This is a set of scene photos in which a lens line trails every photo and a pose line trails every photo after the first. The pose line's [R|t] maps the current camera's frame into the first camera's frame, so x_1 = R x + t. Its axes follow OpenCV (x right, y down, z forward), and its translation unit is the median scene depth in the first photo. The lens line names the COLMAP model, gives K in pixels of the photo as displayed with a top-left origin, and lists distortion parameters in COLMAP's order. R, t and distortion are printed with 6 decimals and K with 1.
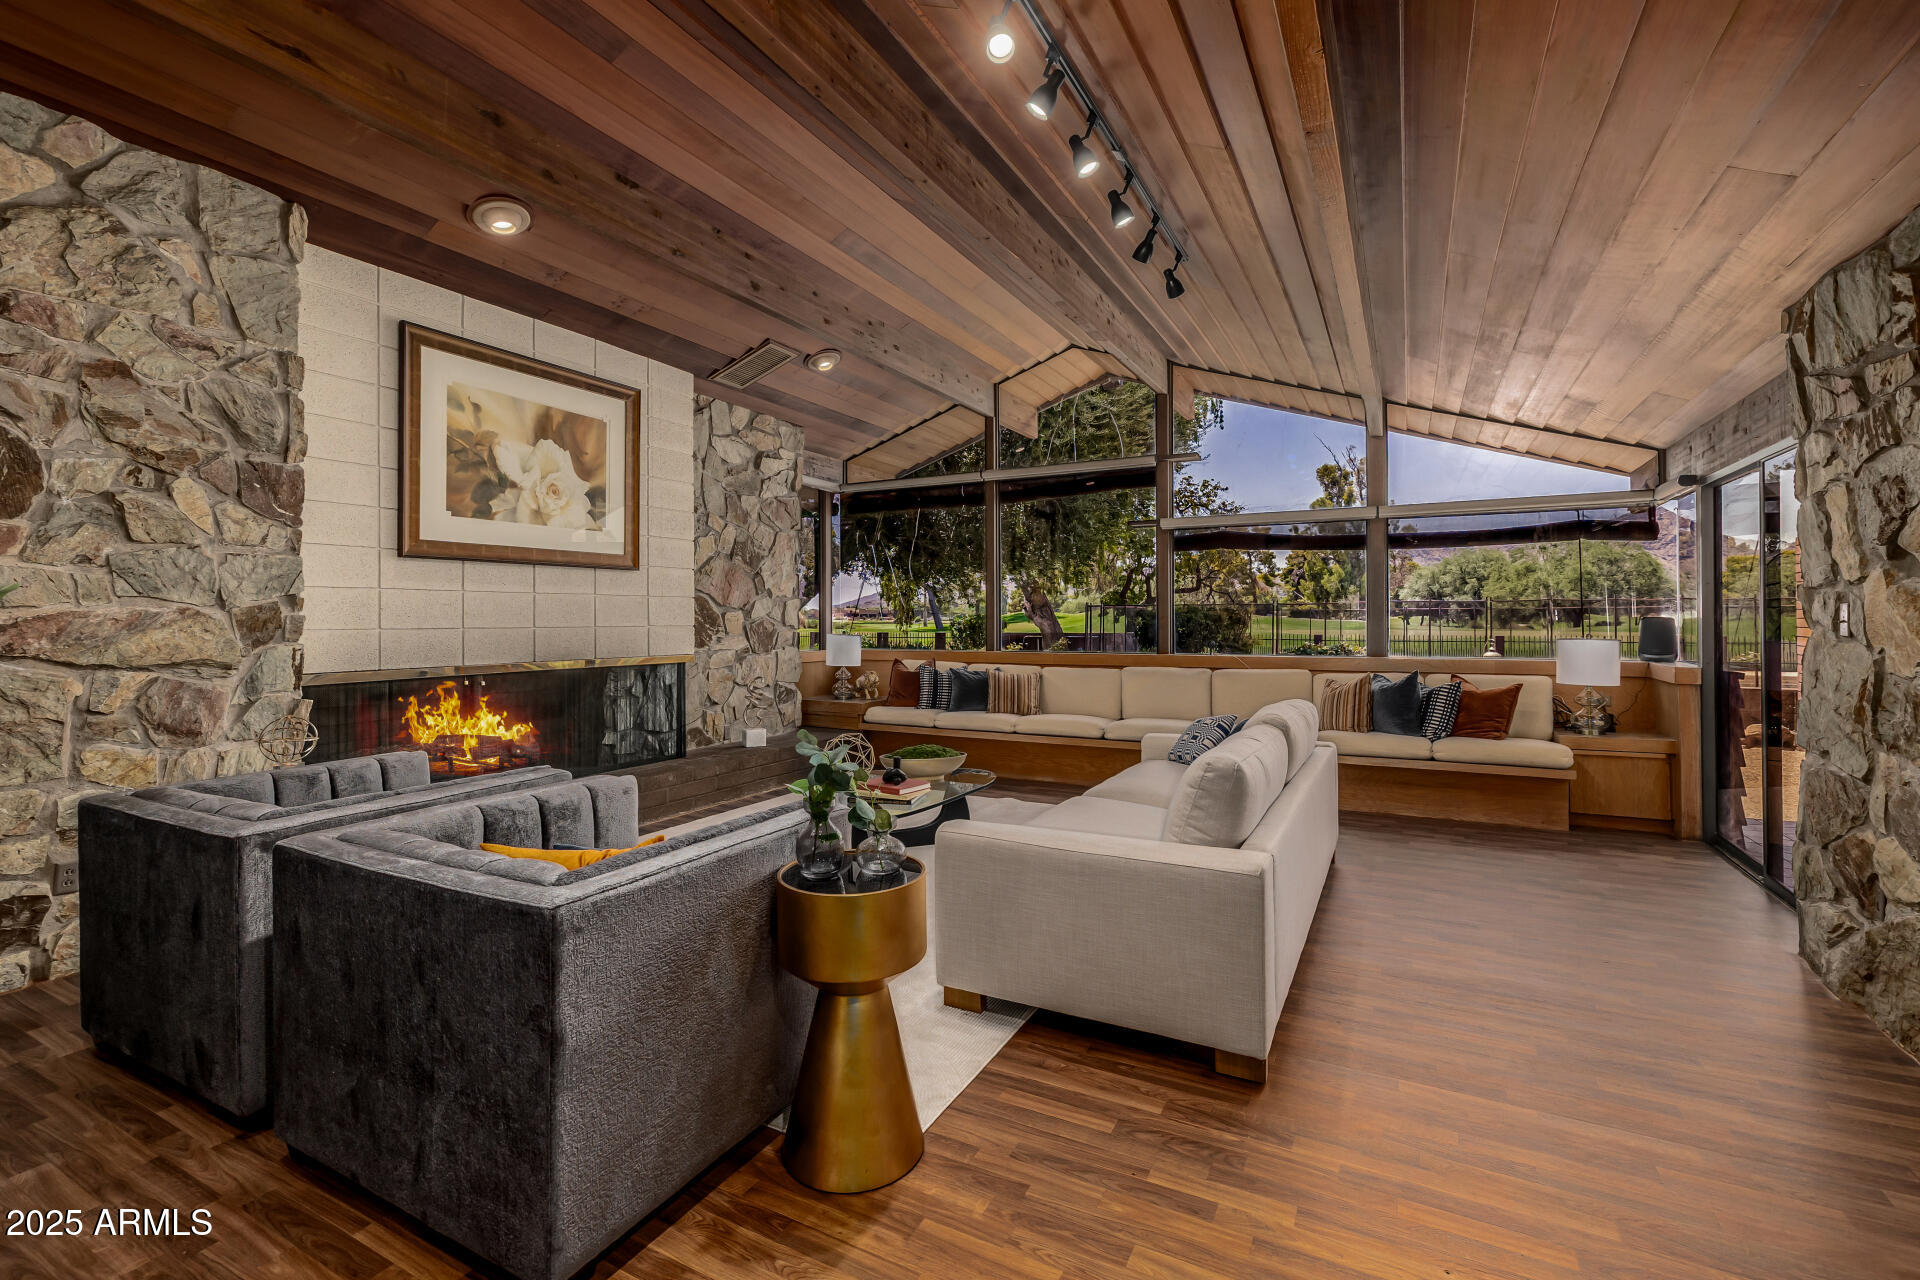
lens RADIAL K [[840.1, 0, 954.3], [0, 840.1, 627.1], [0, 0, 1]] dist [0.002881, -0.000176]
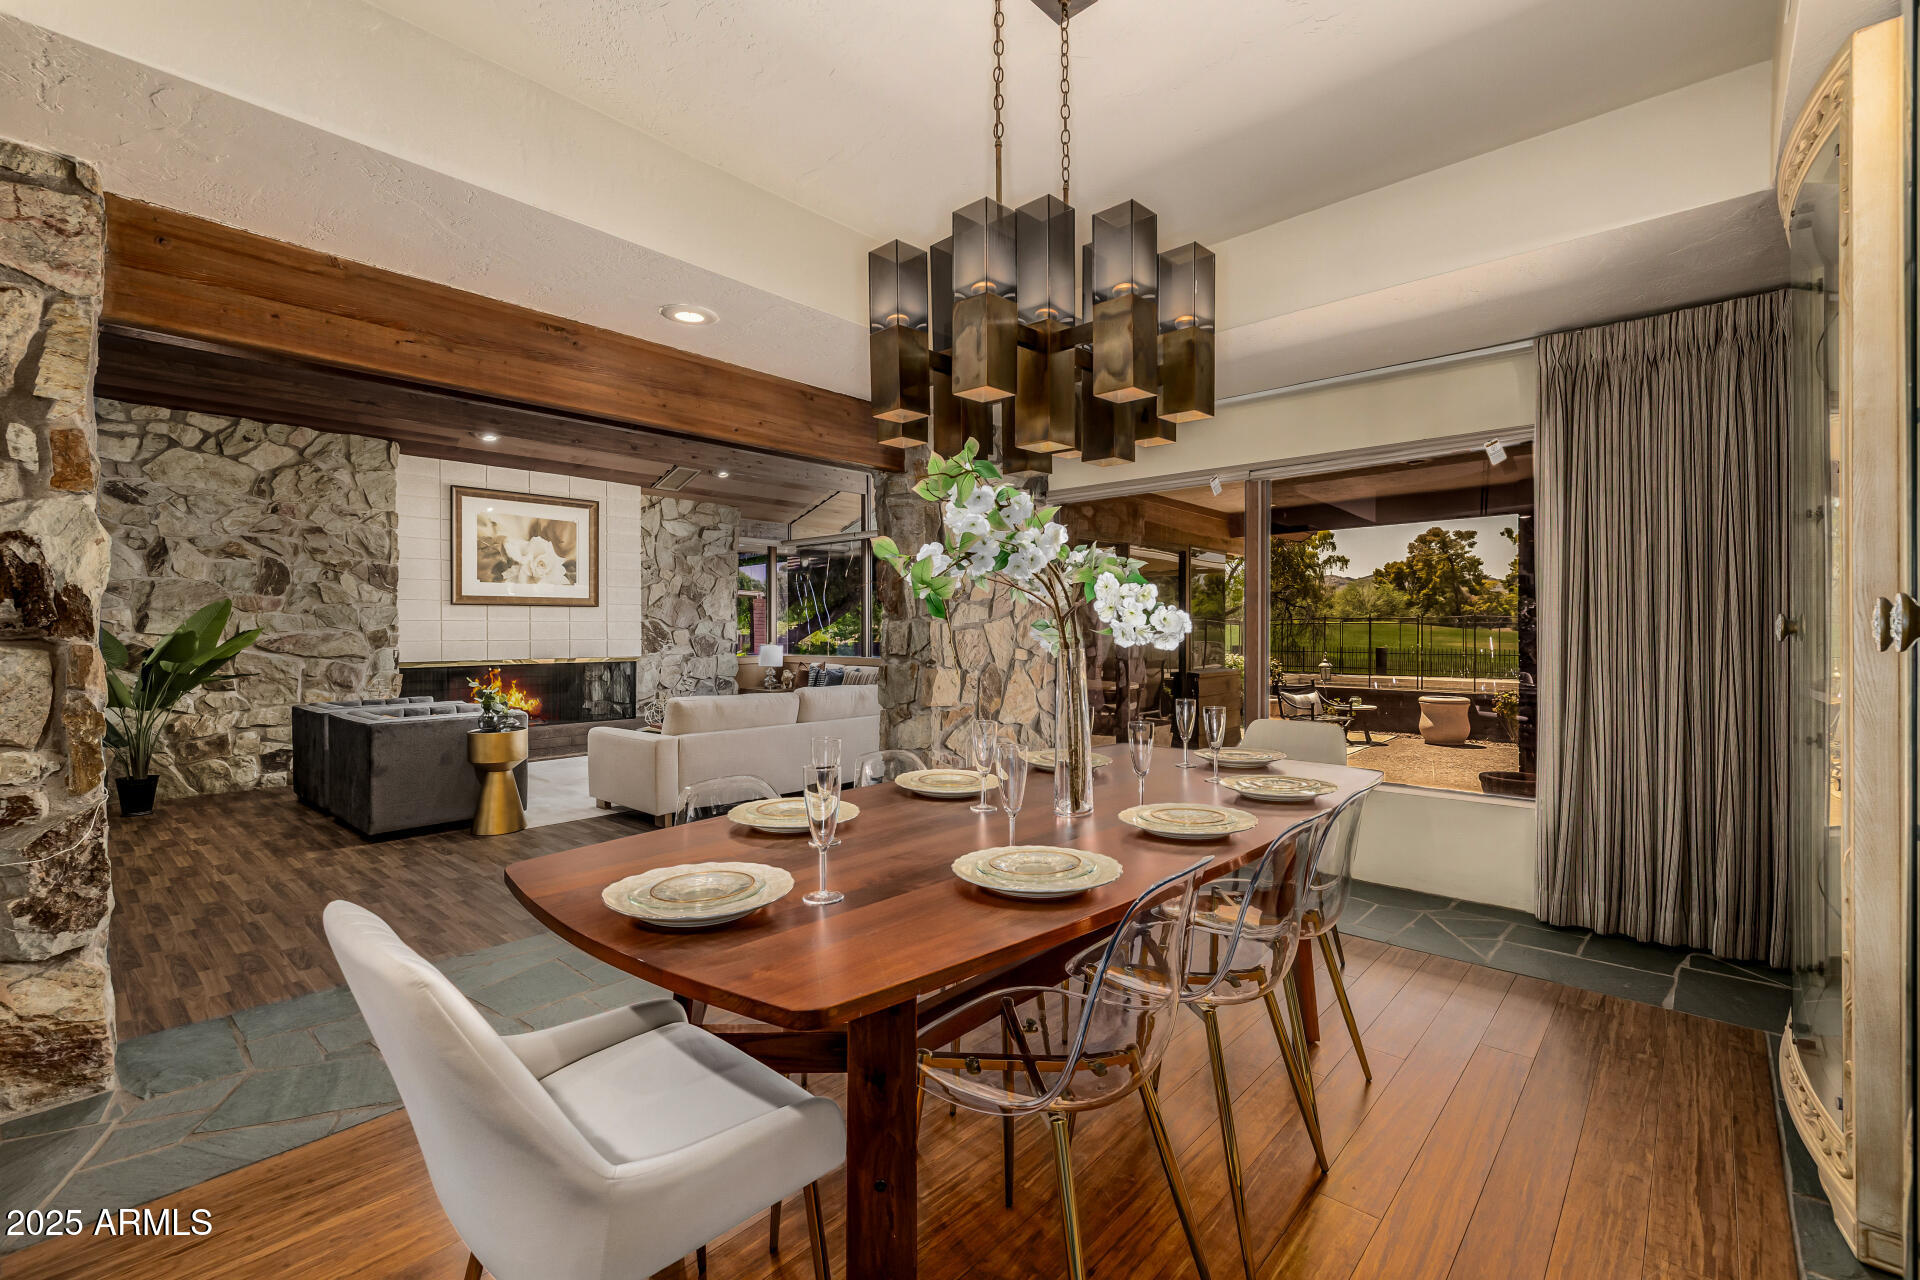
lens RADIAL K [[840.1, 0, 965.4], [0, 840.1, 648.3], [0, 0, 1]] dist [0.002881, -0.000176]
pose [[0.972211, 0.002667, -0.234090, 1.129194], [-0.000270, 0.999947, 0.010273, -0.001408], [0.234105, -0.009925, 0.972161, -0.739973]]
